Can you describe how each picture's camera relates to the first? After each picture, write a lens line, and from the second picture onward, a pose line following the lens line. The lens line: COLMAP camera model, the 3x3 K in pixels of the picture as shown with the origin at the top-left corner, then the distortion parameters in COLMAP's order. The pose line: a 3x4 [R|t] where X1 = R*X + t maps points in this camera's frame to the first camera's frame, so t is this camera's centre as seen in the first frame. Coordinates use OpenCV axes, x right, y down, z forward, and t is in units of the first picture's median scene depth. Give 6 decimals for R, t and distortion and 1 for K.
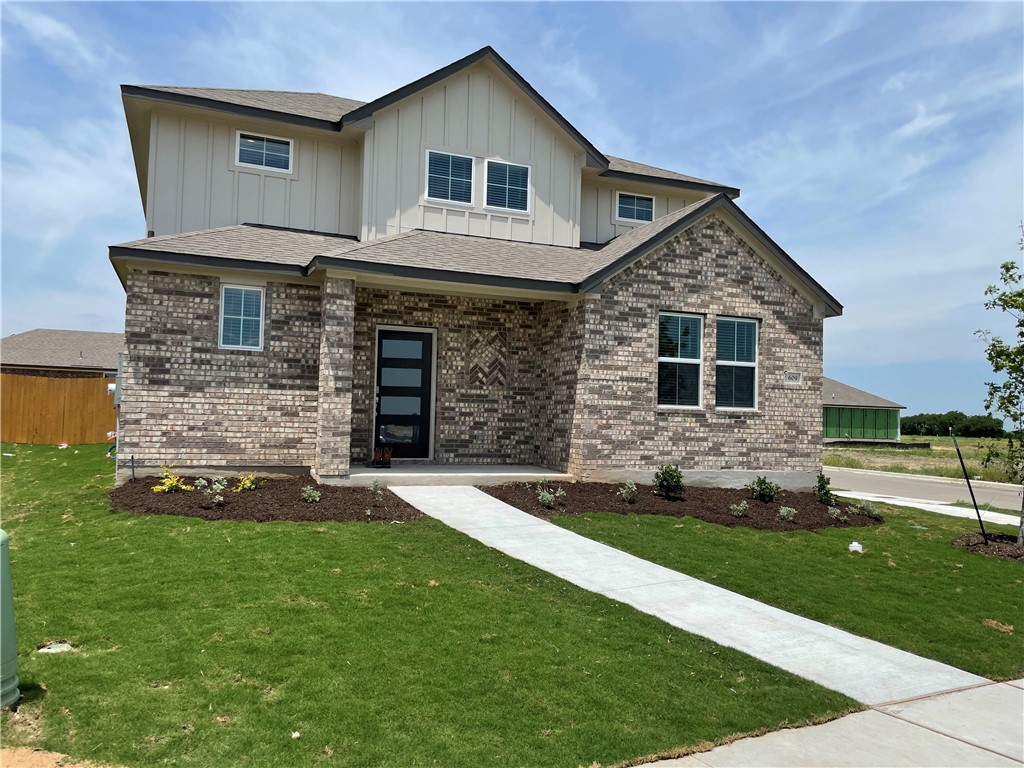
lens RADIAL K [[745.2, 0, 489.3], [0, 745.2, 380.9], [0, 0, 1]] dist [0.080695, -0.119446]
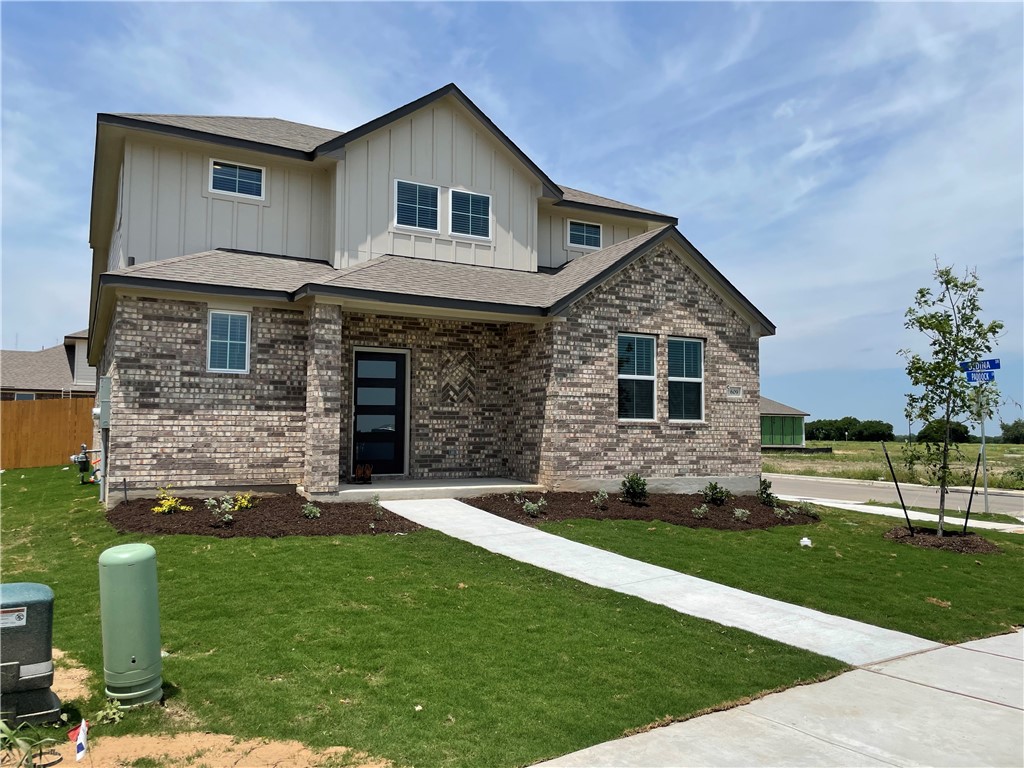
lens RADIAL K [[745.2, 0, 489.3], [0, 745.2, 380.9], [0, 0, 1]] dist [0.080695, -0.119446]
pose [[0.994034, -0.012515, 0.108354, -0.079902], [0.014392, 0.999759, -0.016561, -0.007584], [-0.108120, 0.018021, 0.993974, -0.059846]]
